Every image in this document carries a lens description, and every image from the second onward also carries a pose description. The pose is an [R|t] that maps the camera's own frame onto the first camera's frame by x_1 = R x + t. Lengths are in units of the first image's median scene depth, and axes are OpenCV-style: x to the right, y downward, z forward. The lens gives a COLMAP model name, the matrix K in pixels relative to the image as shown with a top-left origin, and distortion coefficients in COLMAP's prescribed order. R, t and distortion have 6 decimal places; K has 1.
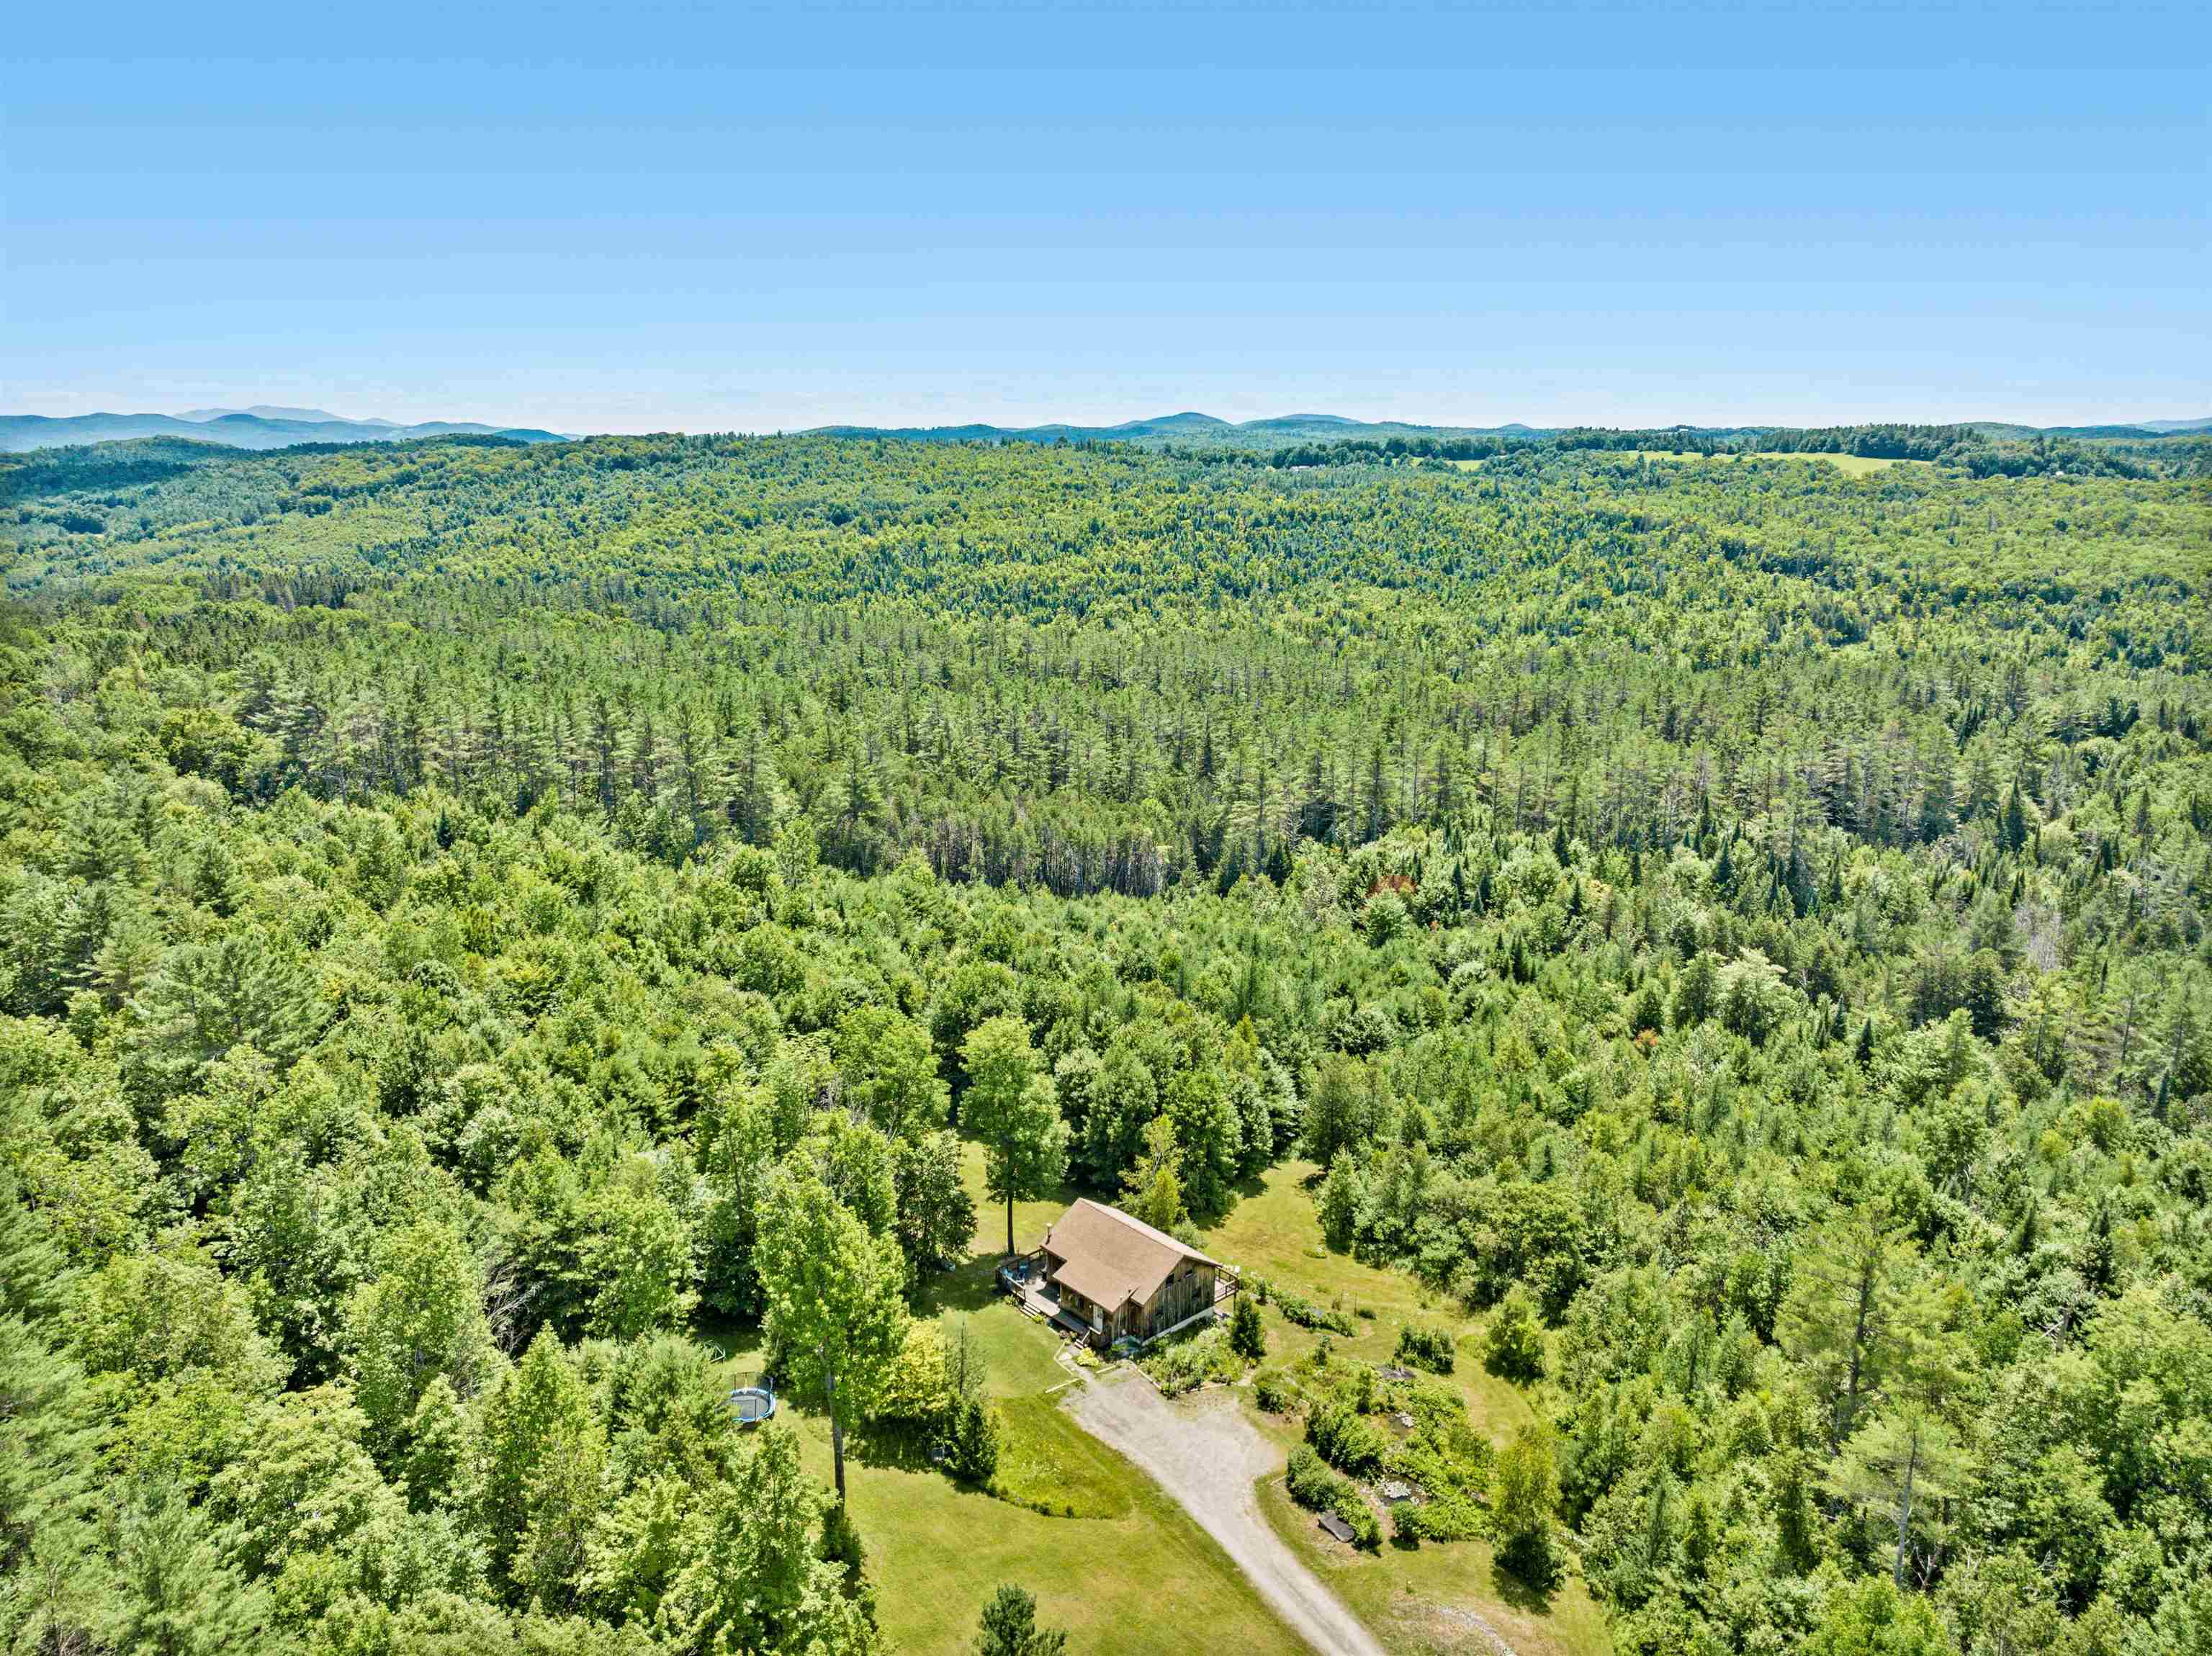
lens RADIAL K [[1547.6, 0, 1099.0], [0, 1547.6, 825.2], [0, 0, 1]] dist [-0.042642, 0.009584]
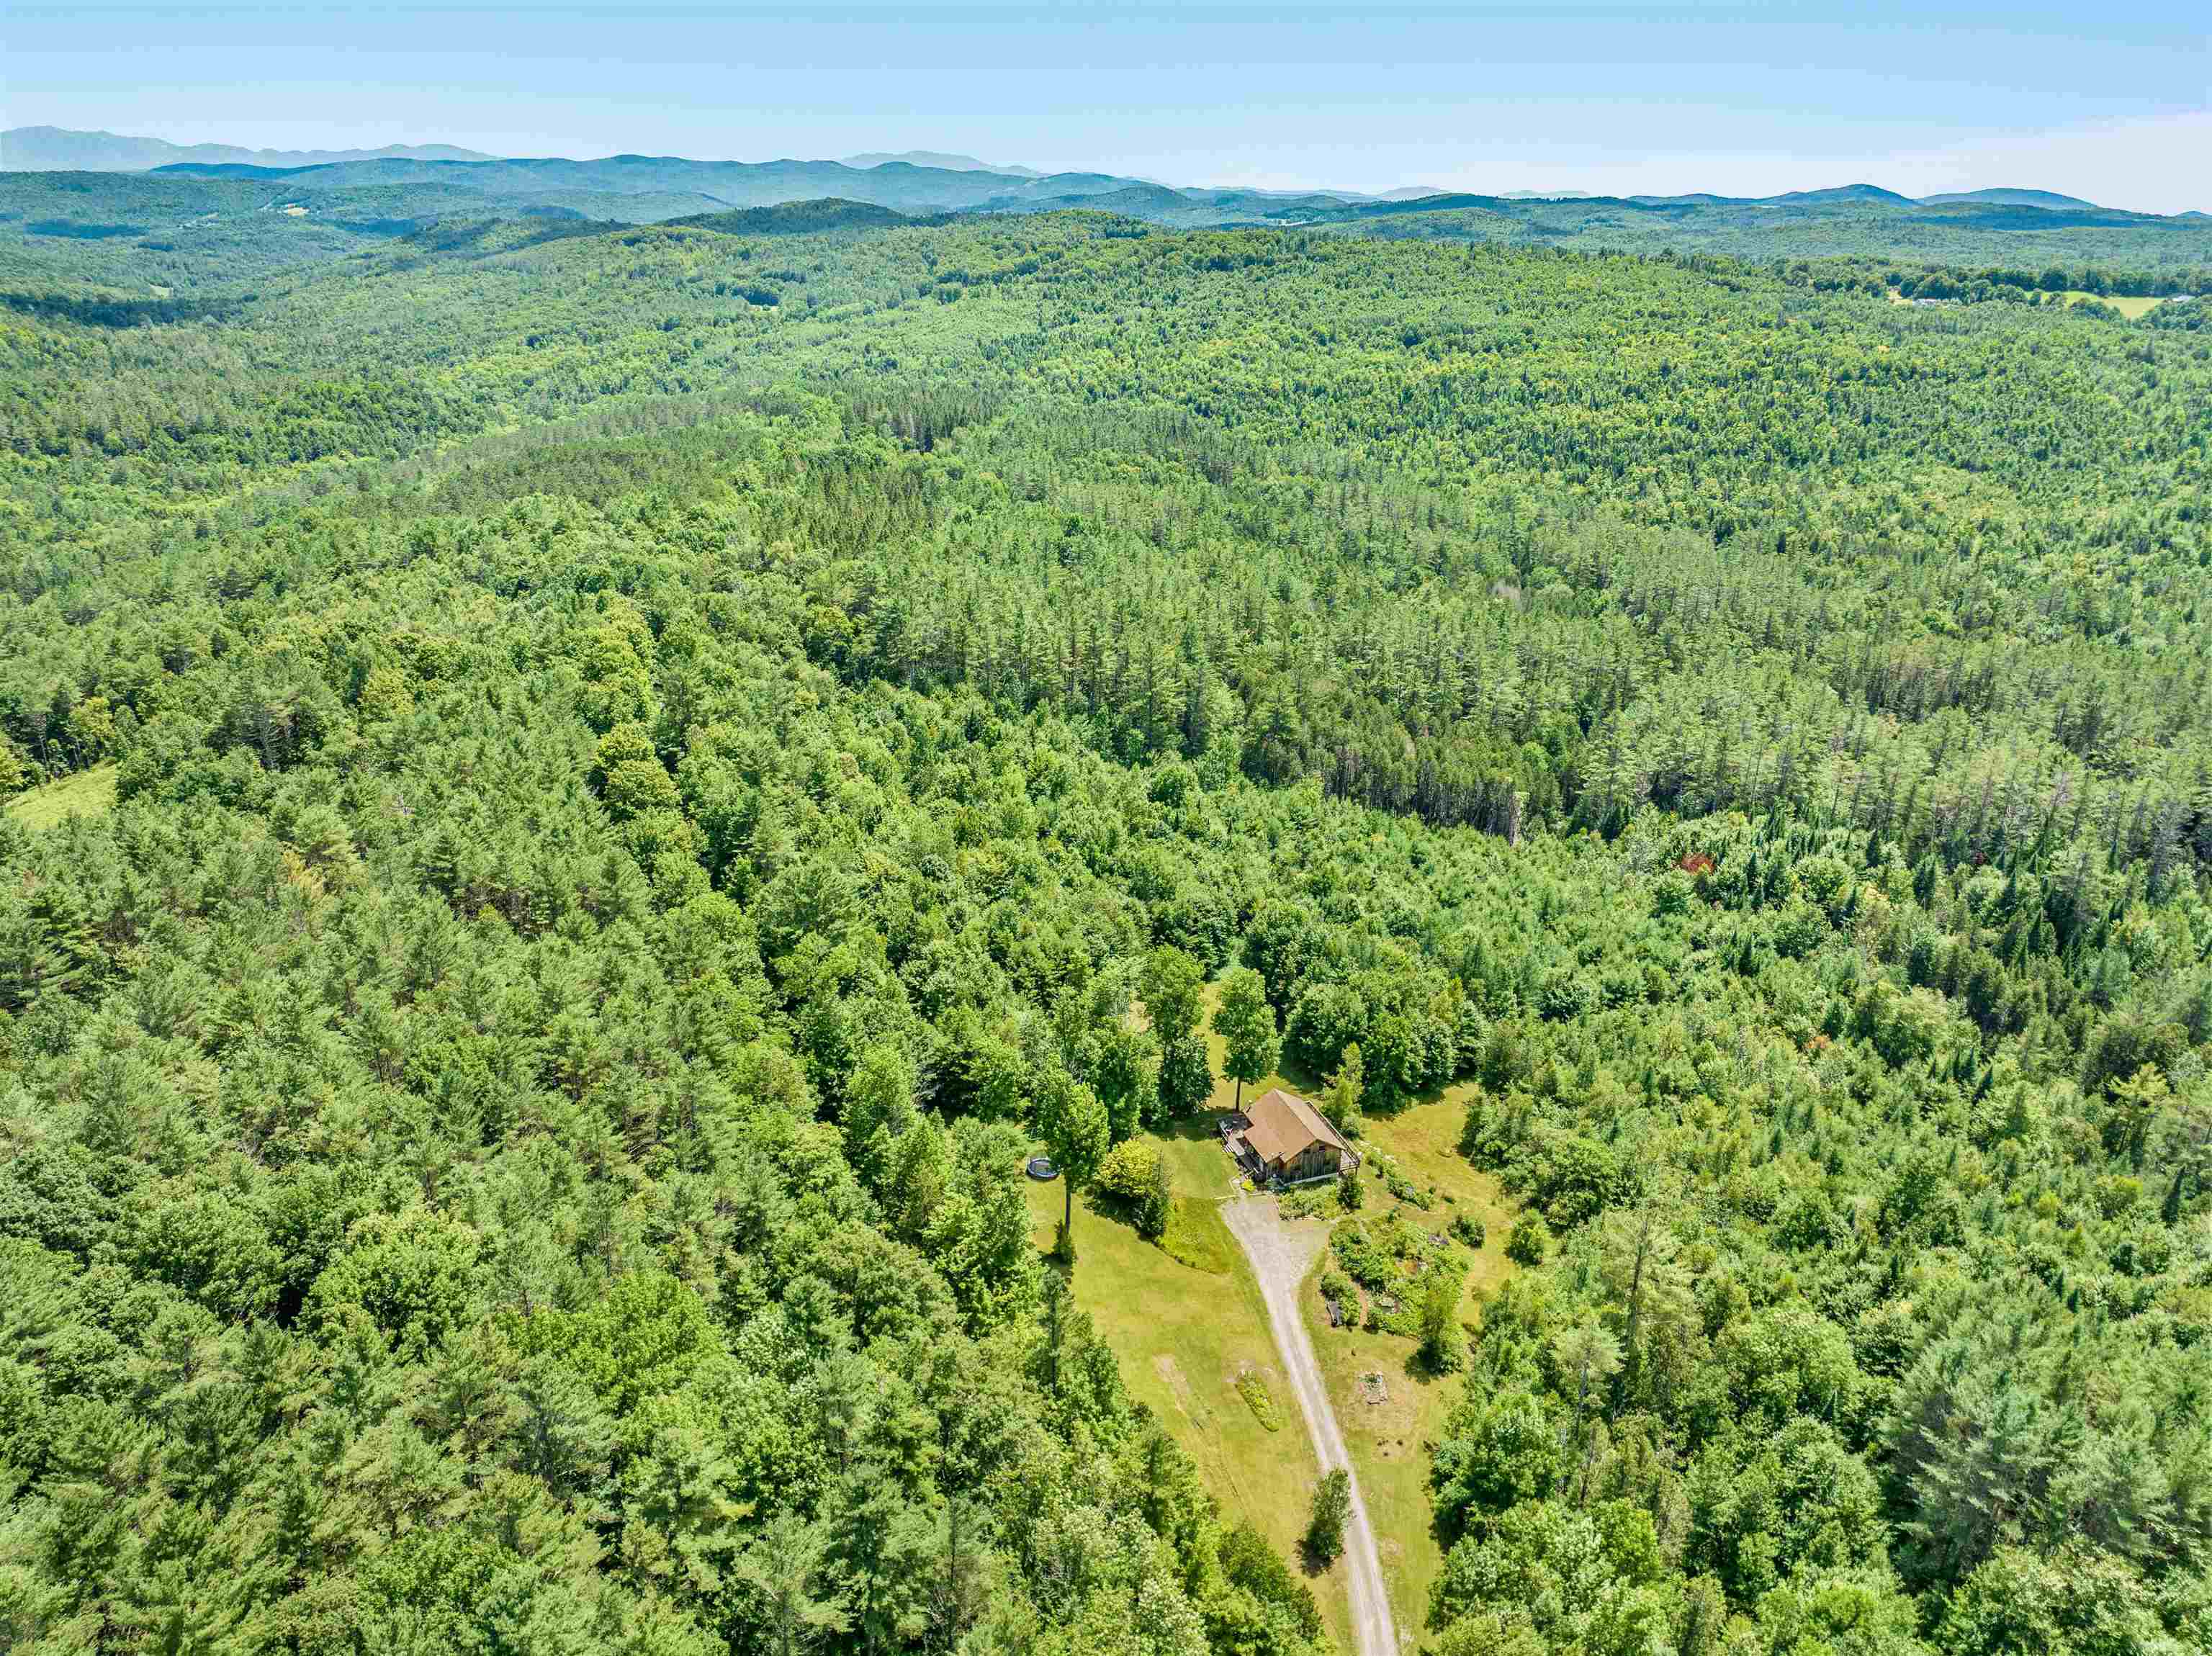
lens RADIAL K [[1547.6, 0, 1102.5], [0, 1547.6, 824.0], [0, 0, 1]] dist [-0.042642, 0.009584]
pose [[0.929369, 0.155462, -0.334821, 0.183201], [-0.105890, 0.981152, 0.161641, -0.154922], [0.353639, -0.114770, 0.928314, -0.299258]]
